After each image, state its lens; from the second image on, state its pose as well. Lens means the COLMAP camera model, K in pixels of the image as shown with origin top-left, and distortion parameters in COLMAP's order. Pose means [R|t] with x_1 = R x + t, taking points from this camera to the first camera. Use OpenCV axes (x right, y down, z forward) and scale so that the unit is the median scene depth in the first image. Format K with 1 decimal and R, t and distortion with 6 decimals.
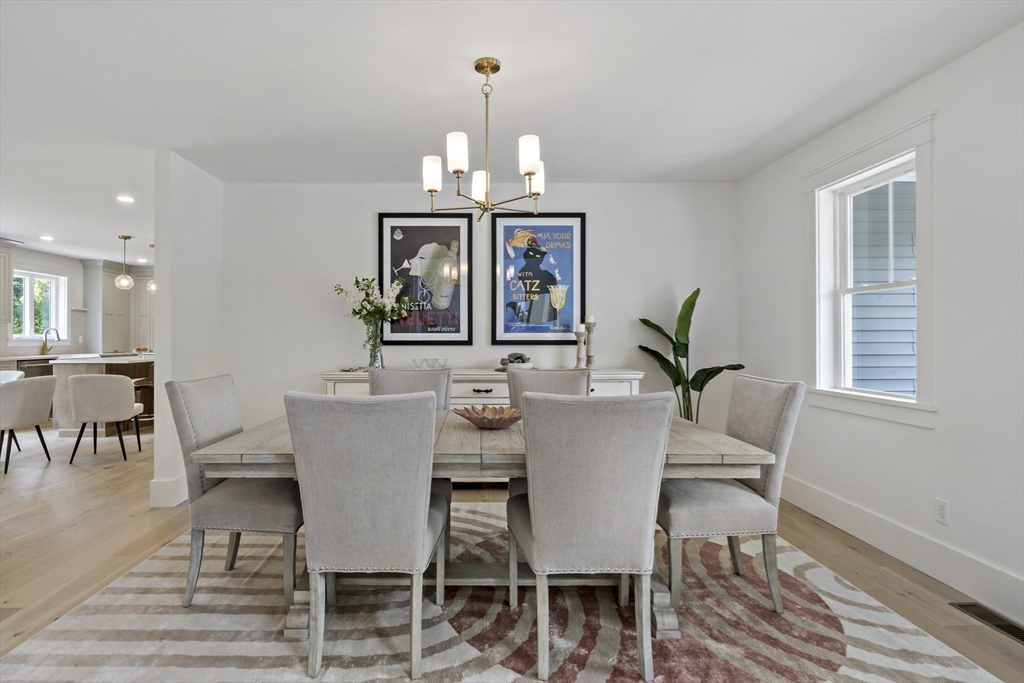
lens RADIAL K [[520.1, 0, 450.7], [0, 520.1, 335.0], [0, 0, 1]] dist [0.006408, -0.000839]
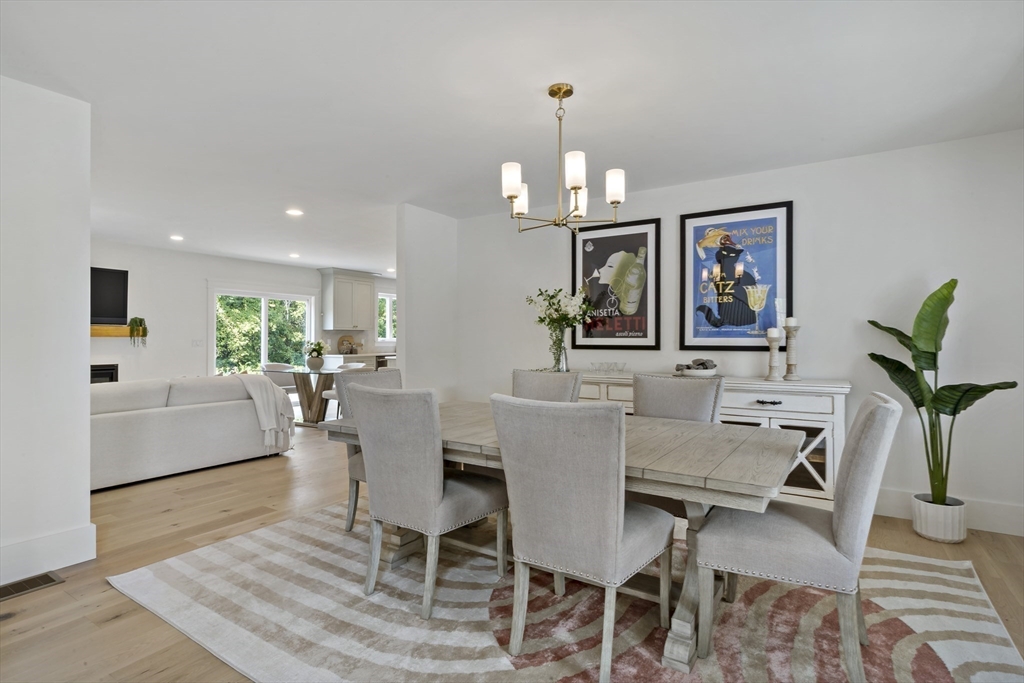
lens RADIAL K [[486.7, 0, 499.1], [0, 486.7, 338.9], [0, 0, 1]] dist [0.011217, -0.001265]
pose [[0.850520, 0.002274, -0.525937, 0.272041], [-0.000785, 0.999995, 0.003054, -0.004533], [0.525942, -0.002185, 0.850518, 0.041499]]
